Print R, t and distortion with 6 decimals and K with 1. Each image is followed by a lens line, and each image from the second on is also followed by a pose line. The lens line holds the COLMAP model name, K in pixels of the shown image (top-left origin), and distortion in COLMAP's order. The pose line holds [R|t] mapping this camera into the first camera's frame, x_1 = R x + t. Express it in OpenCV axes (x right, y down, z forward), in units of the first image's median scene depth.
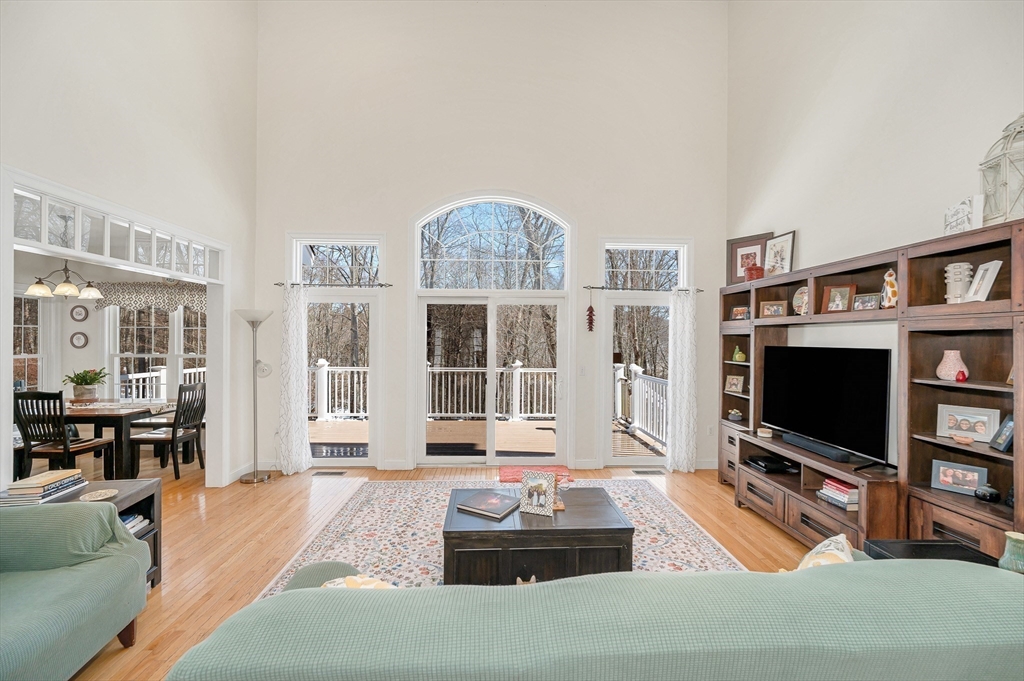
lens RADIAL K [[422.0, 0, 522.2], [0, 422.0, 339.7], [0, 0, 1]] dist [-0.002540, -0.000033]
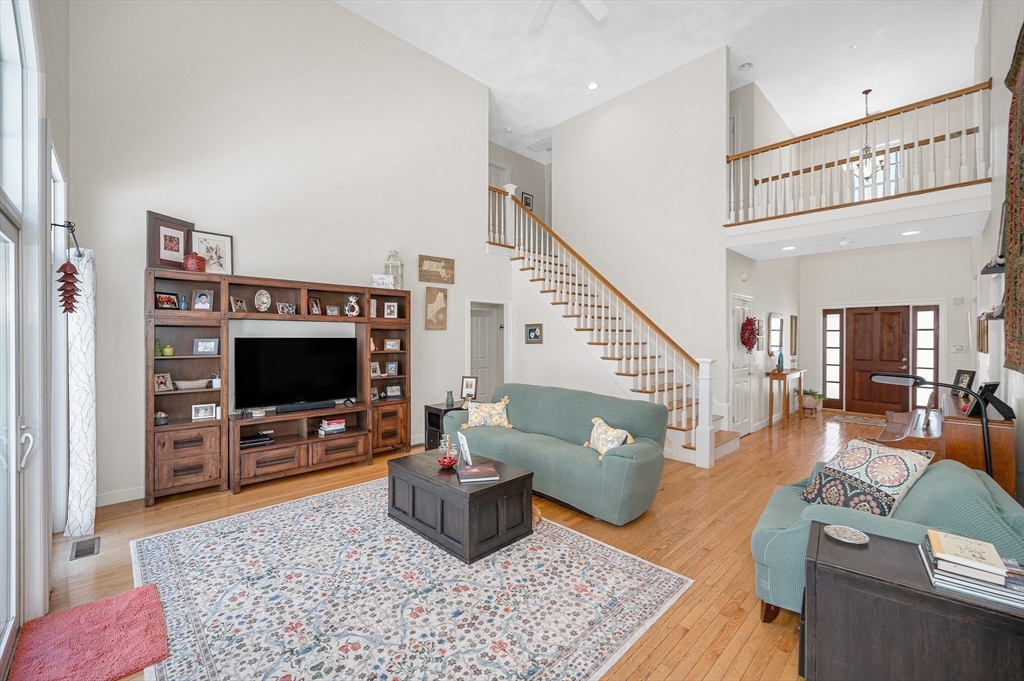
lens RADIAL K [[422.0, 0, 510.9], [0, 422.0, 339.3], [0, 0, 1]] dist [-0.002540, -0.000033]
pose [[-0.658500, -0.008115, 0.752537, -0.817511], [-0.004134, 0.999966, 0.007165, 0.009613], [-0.752570, 0.001608, -0.658511, 1.370454]]
